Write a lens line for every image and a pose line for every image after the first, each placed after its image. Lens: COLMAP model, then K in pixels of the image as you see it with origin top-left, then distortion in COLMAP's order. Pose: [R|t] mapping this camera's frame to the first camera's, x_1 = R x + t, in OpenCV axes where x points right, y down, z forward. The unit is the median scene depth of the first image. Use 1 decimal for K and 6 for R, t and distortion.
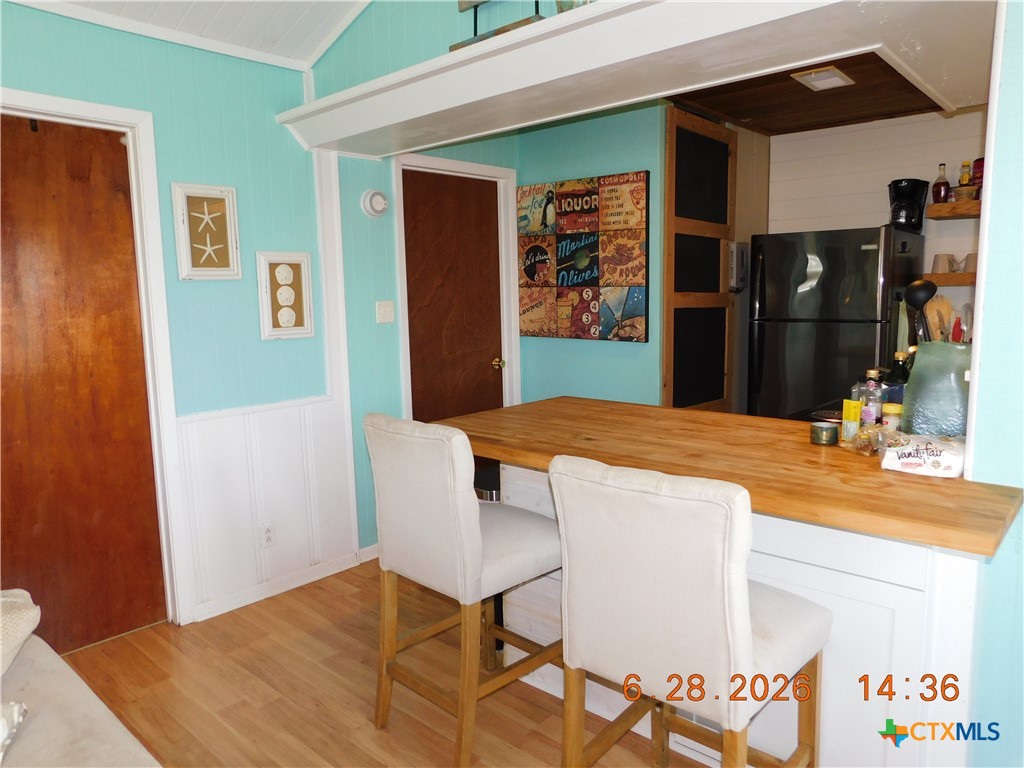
lens RADIAL K [[717.5, 0, 512.0], [0, 717.5, 384.0], [0, 0, 1]] dist [-0.083249, 0.095175]
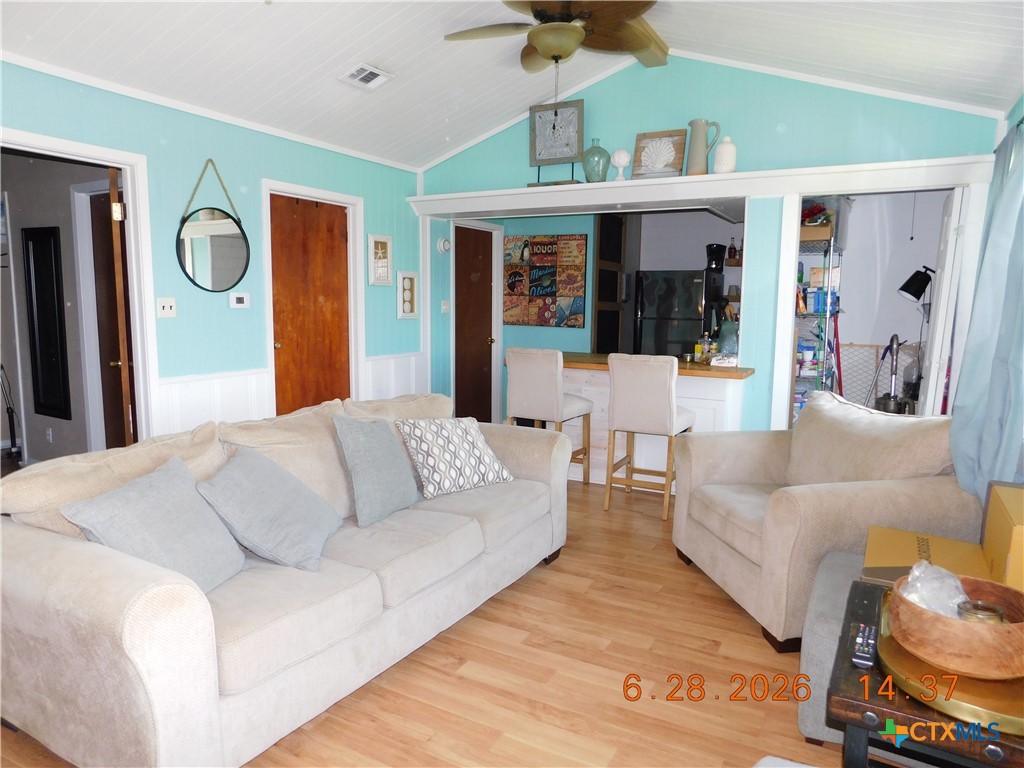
lens RADIAL K [[679.2, 0, 512.0], [0, 679.2, 384.0], [0, 0, 1]] dist [-0.070410, 0.059137]
pose [[0.974567, 0.006483, 0.224002, -0.354101], [-0.004696, 0.999953, -0.008509, 0.093452], [-0.224047, 0.007241, 0.974551, -0.601148]]
